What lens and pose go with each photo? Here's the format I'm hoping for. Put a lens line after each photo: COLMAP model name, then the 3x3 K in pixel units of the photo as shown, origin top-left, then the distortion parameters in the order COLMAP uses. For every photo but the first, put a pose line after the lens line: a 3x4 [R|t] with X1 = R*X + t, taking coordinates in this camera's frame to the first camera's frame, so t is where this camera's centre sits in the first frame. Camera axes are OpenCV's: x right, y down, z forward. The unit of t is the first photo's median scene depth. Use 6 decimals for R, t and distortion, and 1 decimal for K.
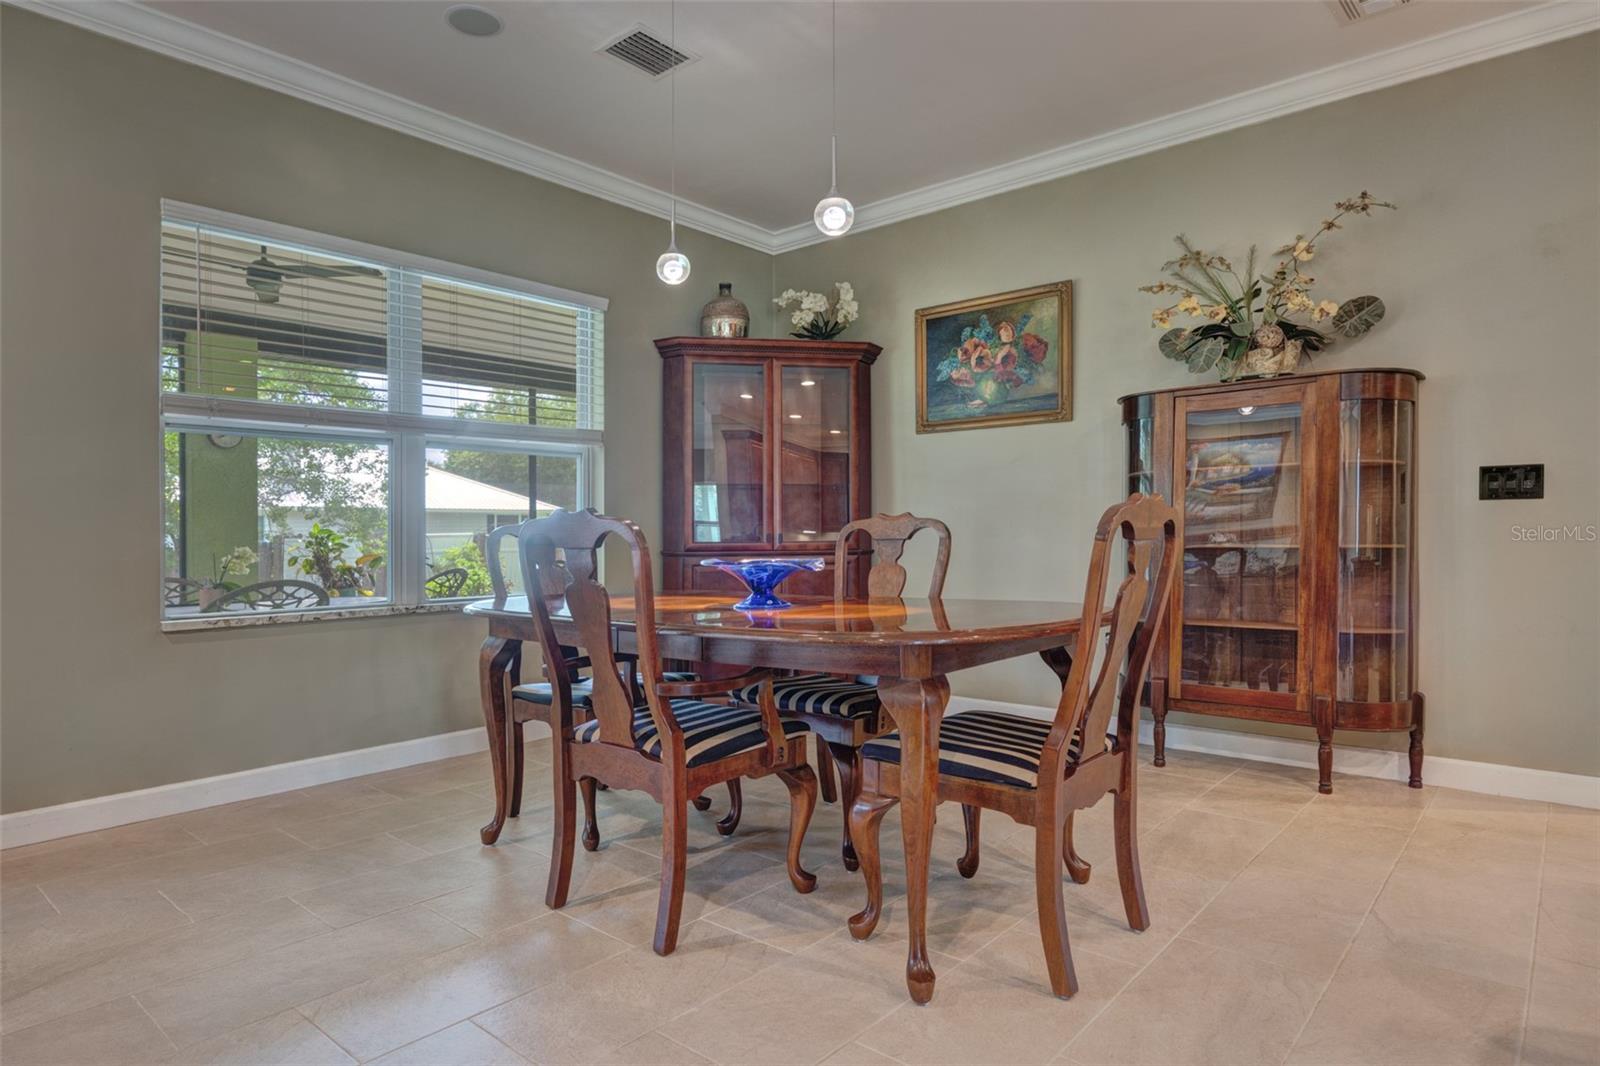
lens RADIAL K [[890.2, 0, 796.5], [0, 890.2, 542.7], [0, 0, 1]] dist [-0.004690, -0.000867]
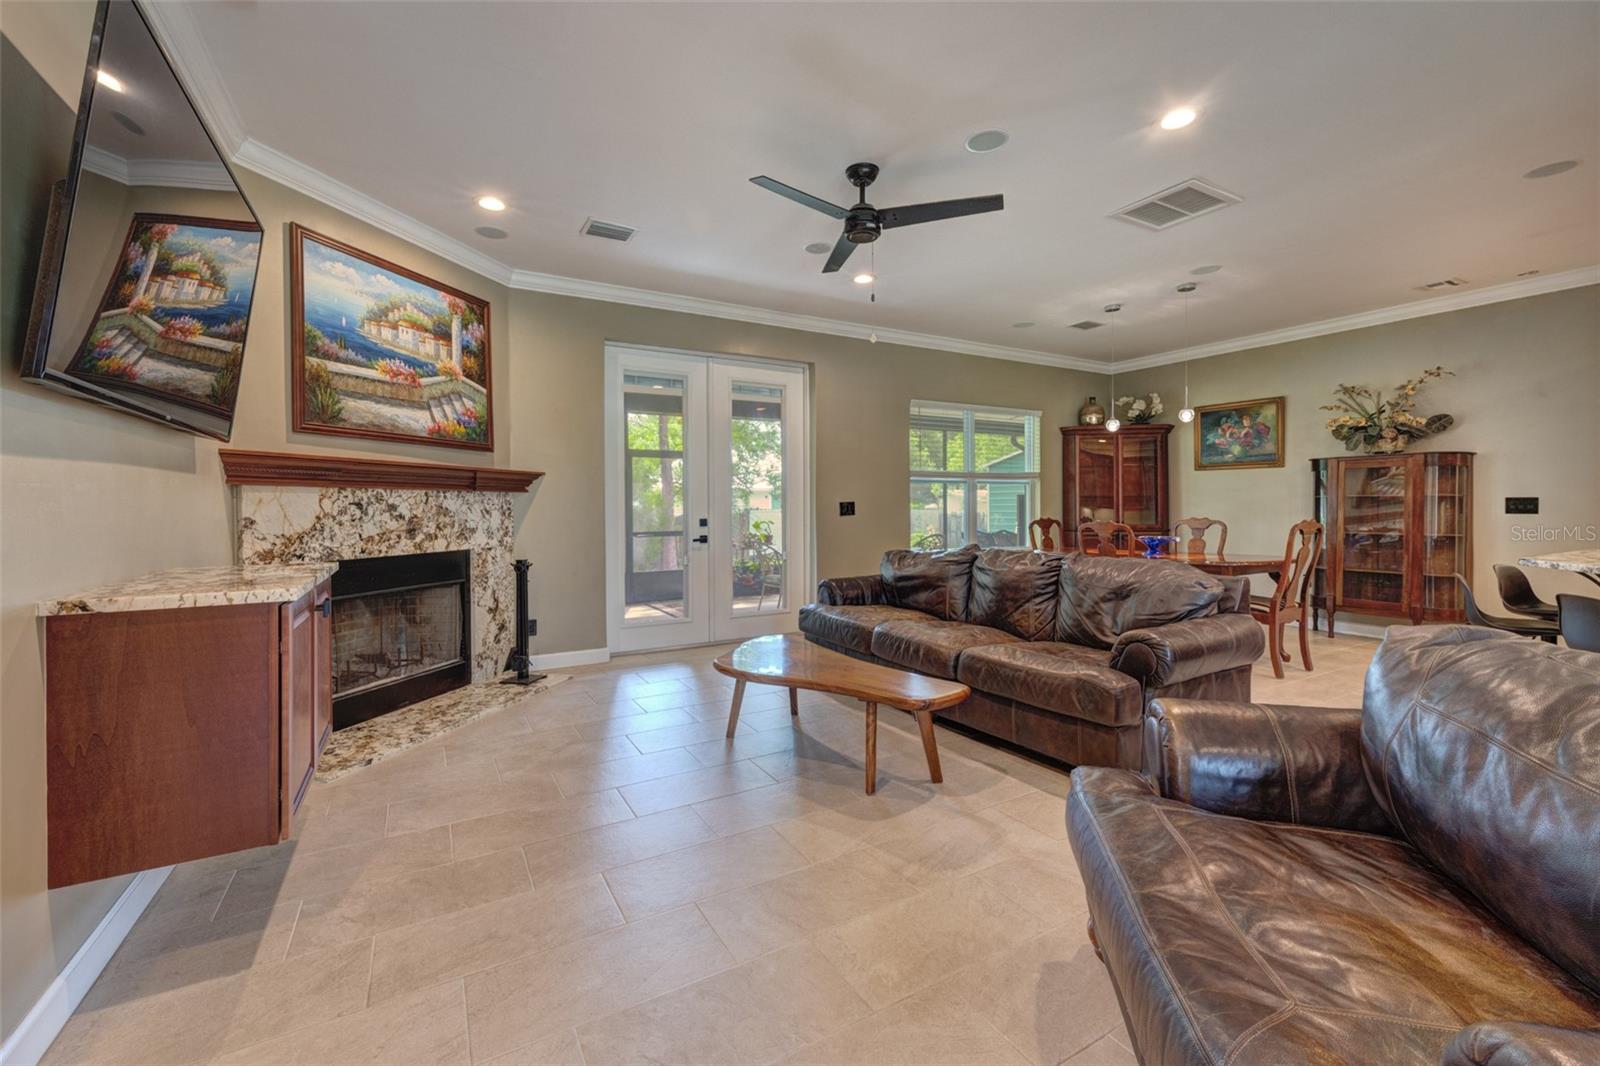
lens RADIAL K [[656.4, 0, 880.6], [0, 656.4, 503.2], [0, 0, 1]] dist [0.001087, 0.000278]
pose [[0.966451, 0.005219, -0.256799, -0.202669], [-0.008566, 0.999892, -0.011919, -0.035222], [0.256709, 0.013719, 0.966391, -0.714696]]
